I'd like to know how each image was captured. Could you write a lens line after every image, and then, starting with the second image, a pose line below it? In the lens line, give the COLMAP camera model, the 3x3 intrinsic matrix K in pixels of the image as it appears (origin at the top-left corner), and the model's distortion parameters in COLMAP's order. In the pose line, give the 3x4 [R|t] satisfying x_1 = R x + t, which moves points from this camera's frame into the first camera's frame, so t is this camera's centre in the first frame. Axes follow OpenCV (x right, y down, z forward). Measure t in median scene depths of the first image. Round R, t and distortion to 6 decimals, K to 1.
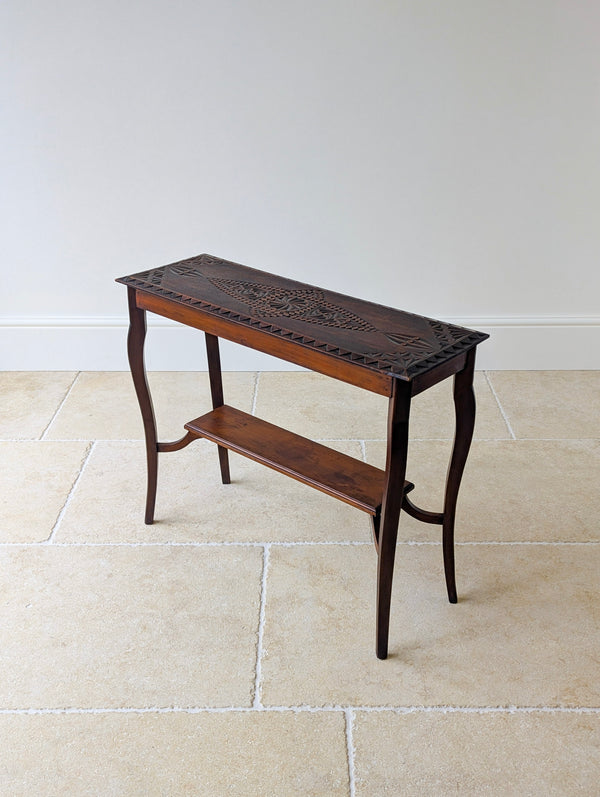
lens RADIAL K [[859.1, 0, 303.4], [0, 859.1, 397.0], [0, 0, 1]] dist [0.044024, -0.006079]
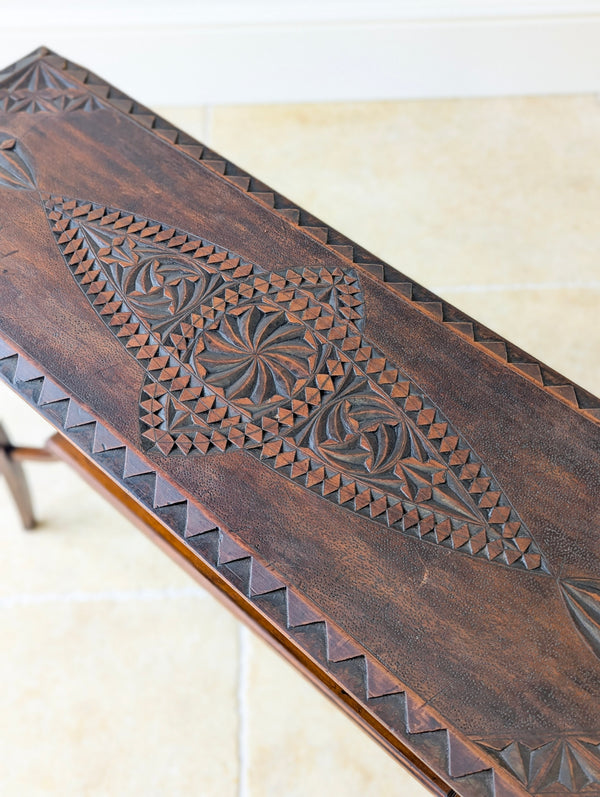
lens RADIAL K [[840.2, 0, 295.7], [0, 840.2, 395.0], [0, 0, 1]] dist [0.044904, -0.007126]
pose [[0.999368, -0.033959, 0.010490, -0.011183], [0.023728, 0.857203, 0.514432, -0.258031], [-0.026461, -0.513858, 0.857467, 0.681282]]
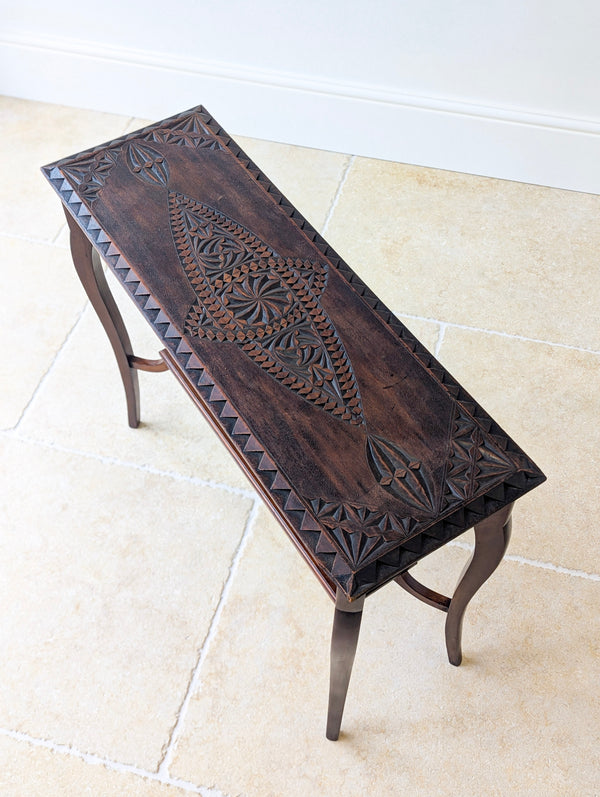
lens RADIAL K [[840.7, 0, 307.9], [0, 840.7, 396.2], [0, 0, 1]] dist [0.043725, -0.000966]
pose [[0.962053, 0.210608, -0.173486, 0.133711], [-0.100350, 0.864336, 0.492802, -0.343807], [0.253738, -0.456693, 0.852672, 0.449368]]
